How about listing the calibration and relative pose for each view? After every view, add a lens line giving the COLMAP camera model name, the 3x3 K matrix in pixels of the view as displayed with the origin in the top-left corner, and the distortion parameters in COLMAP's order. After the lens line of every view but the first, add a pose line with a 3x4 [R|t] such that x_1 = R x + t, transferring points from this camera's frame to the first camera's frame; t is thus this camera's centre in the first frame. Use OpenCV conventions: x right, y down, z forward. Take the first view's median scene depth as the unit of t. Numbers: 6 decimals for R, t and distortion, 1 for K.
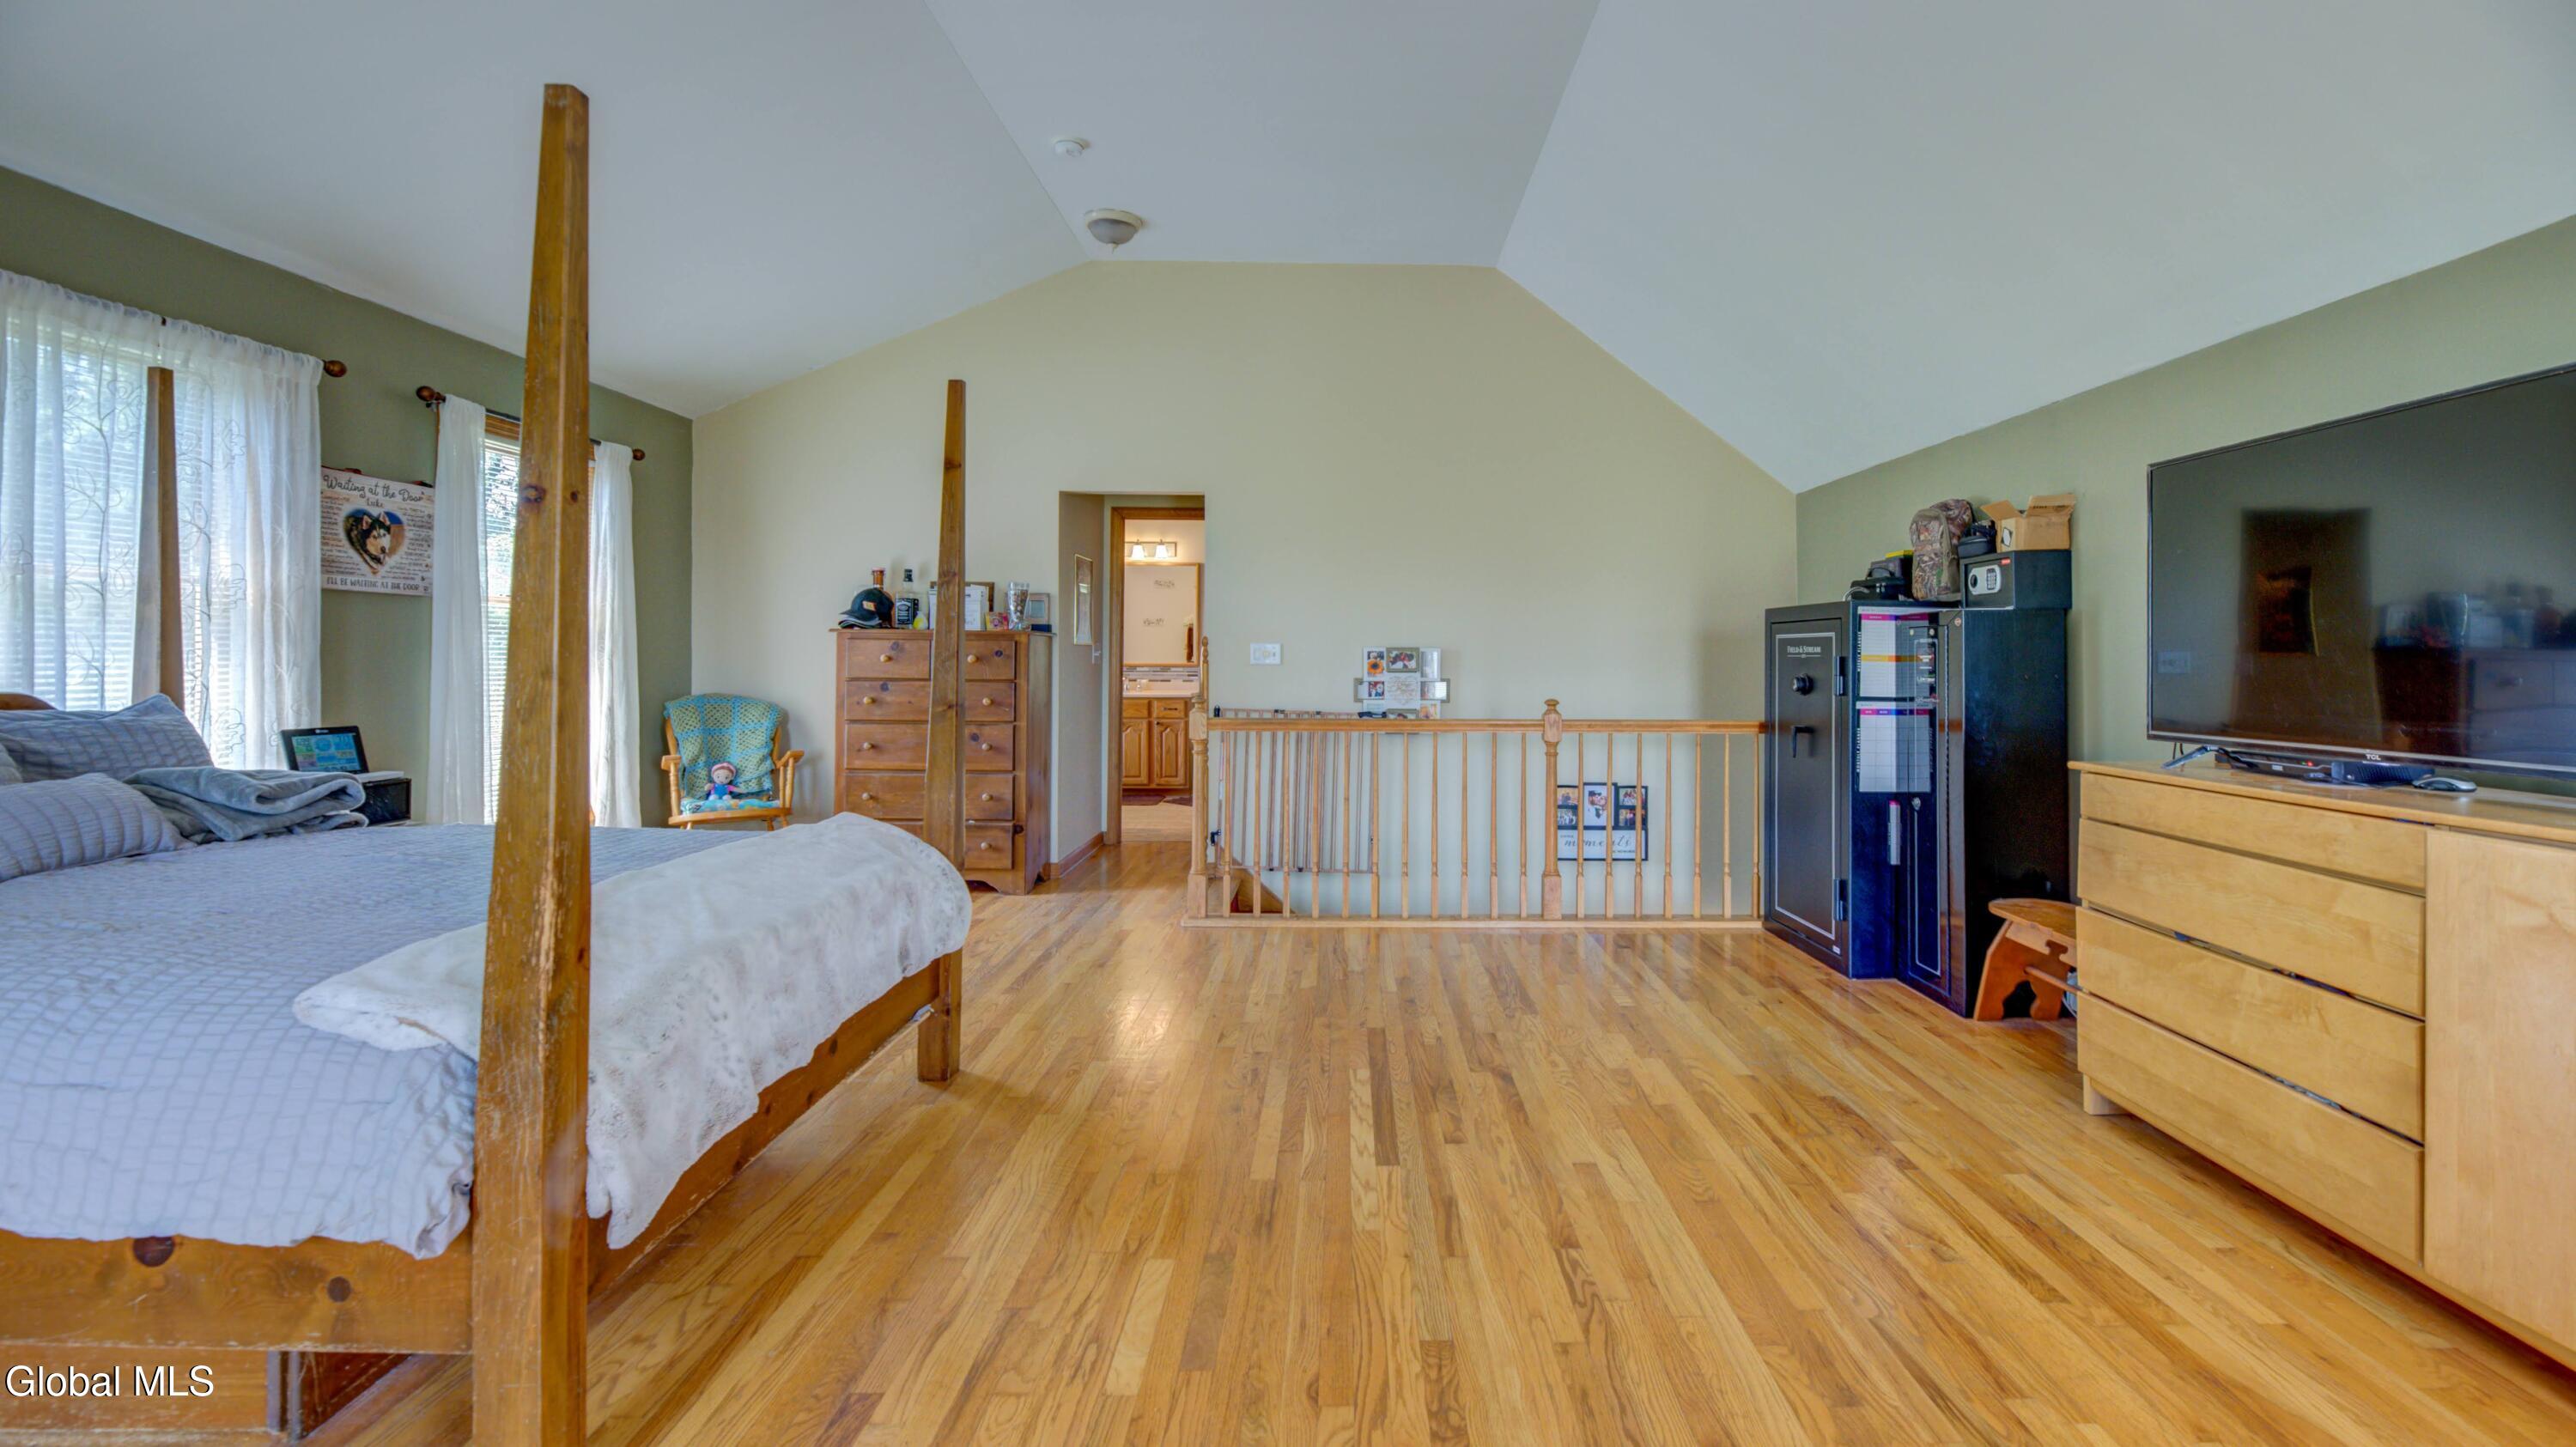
lens RADIAL K [[1082.2, 0, 1353.5], [0, 1082.2, 666.9], [0, 0, 1]] dist [-0.000636, -0.000060]
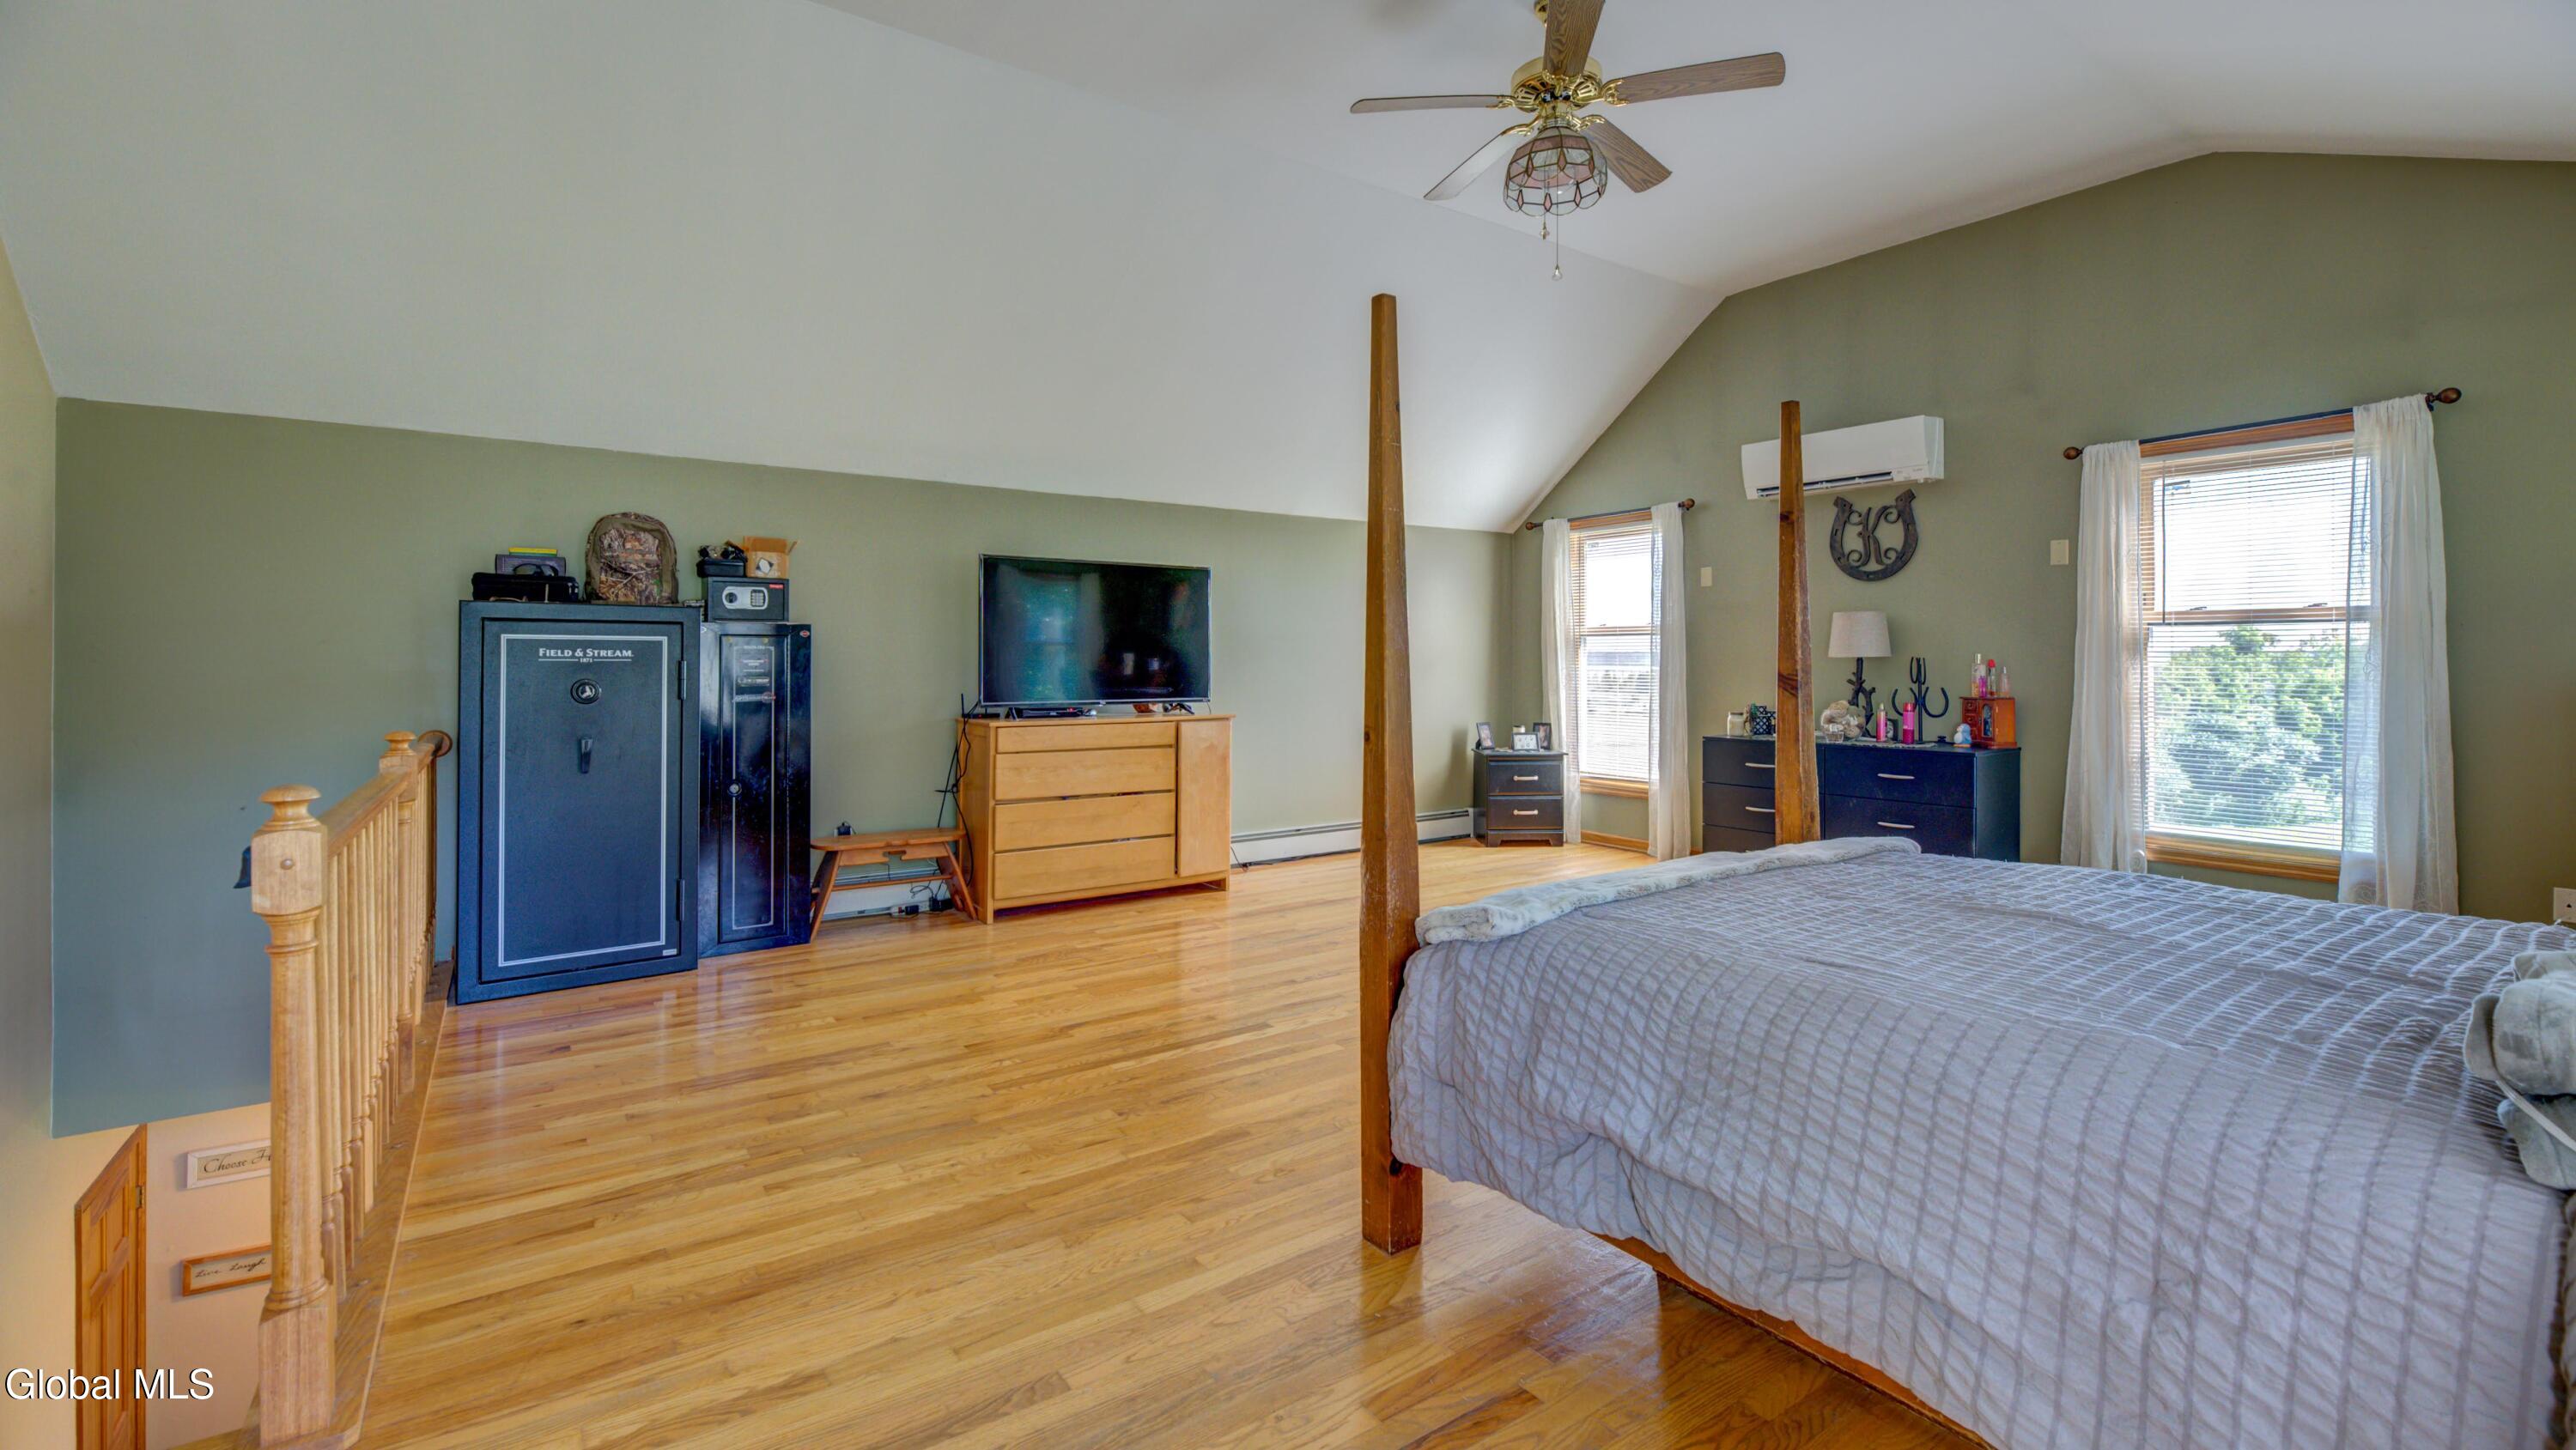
lens RADIAL K [[1071.9, 0, 1283.1], [0, 1071.9, 665.9], [0, 0, 1]] dist [0.000242, 0.000054]
pose [[-0.555659, -0.010276, 0.831347, -0.768846], [0.001610, 0.999908, 0.013435, -0.019467], [-0.831409, 0.008804, -0.555592, 1.186686]]
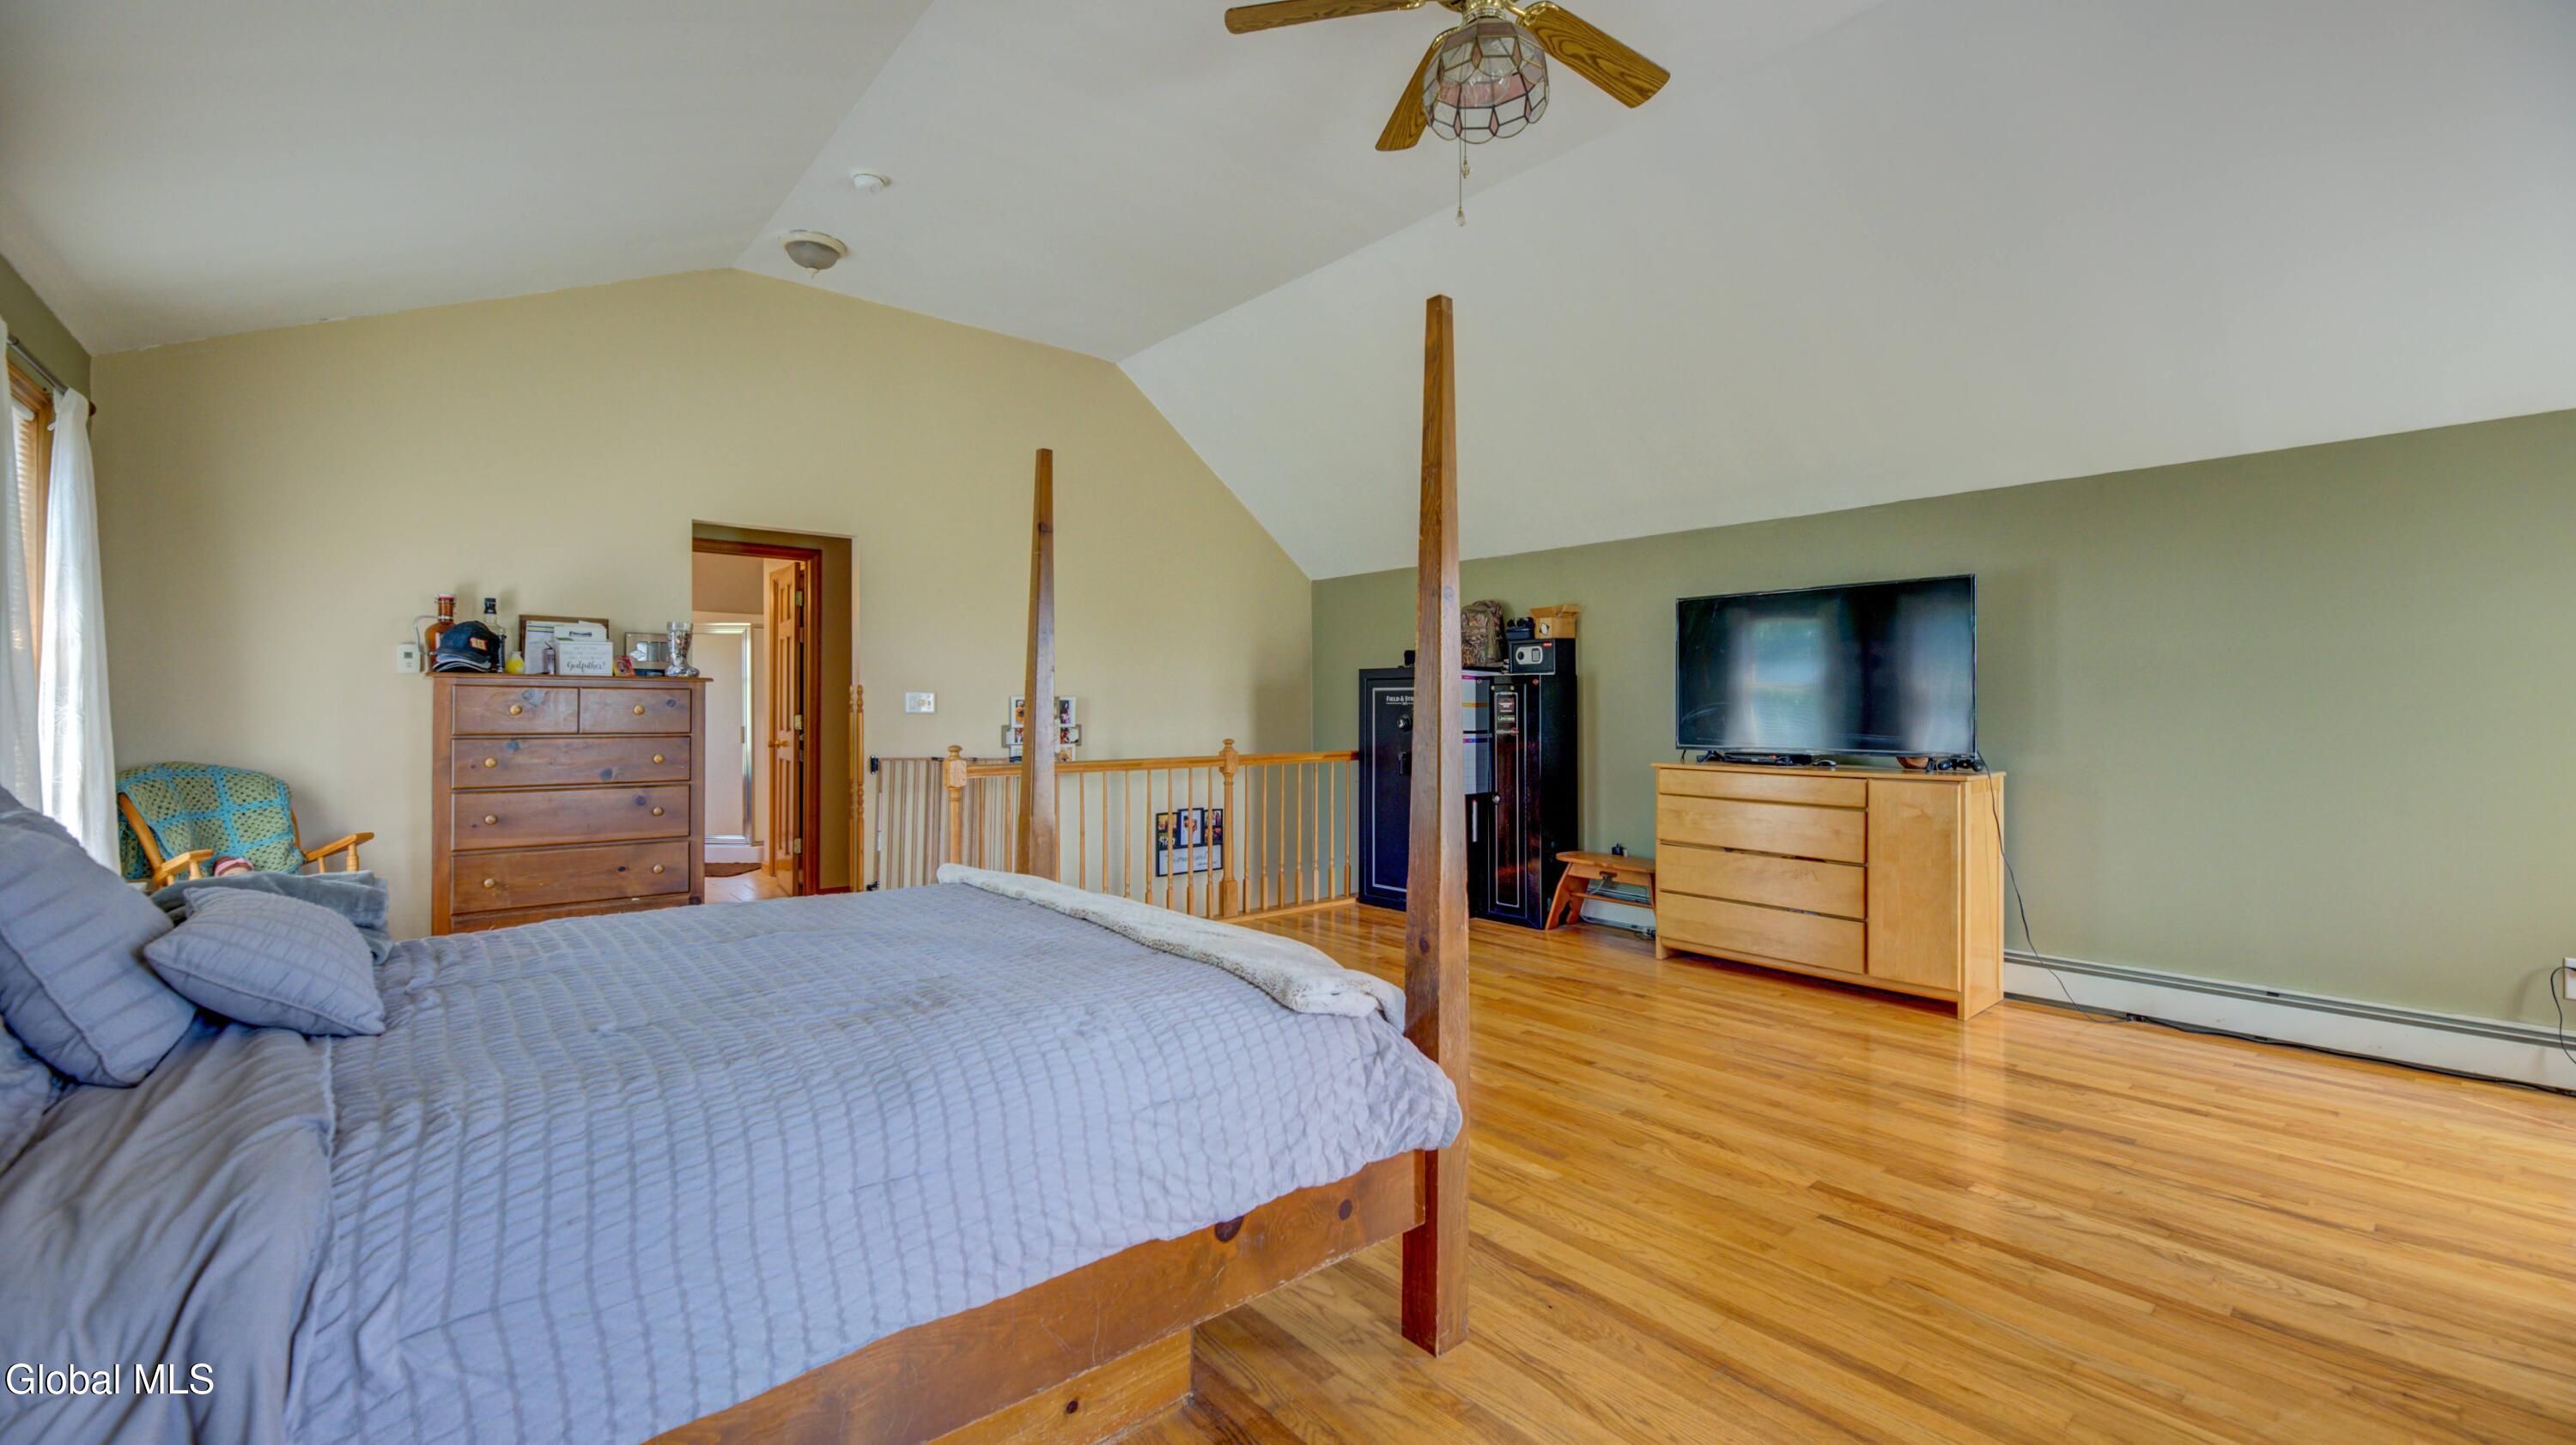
lens RADIAL K [[1061.3, 0, 1288.0], [0, 1061.3, 722.5], [0, 0, 1]] dist [0.001214, 0.000132]
pose [[0.770562, -0.015258, 0.637183, -0.688721], [0.008819, 0.999873, 0.013278, -0.006002], [-0.637304, -0.004612, 0.770599, 0.029745]]
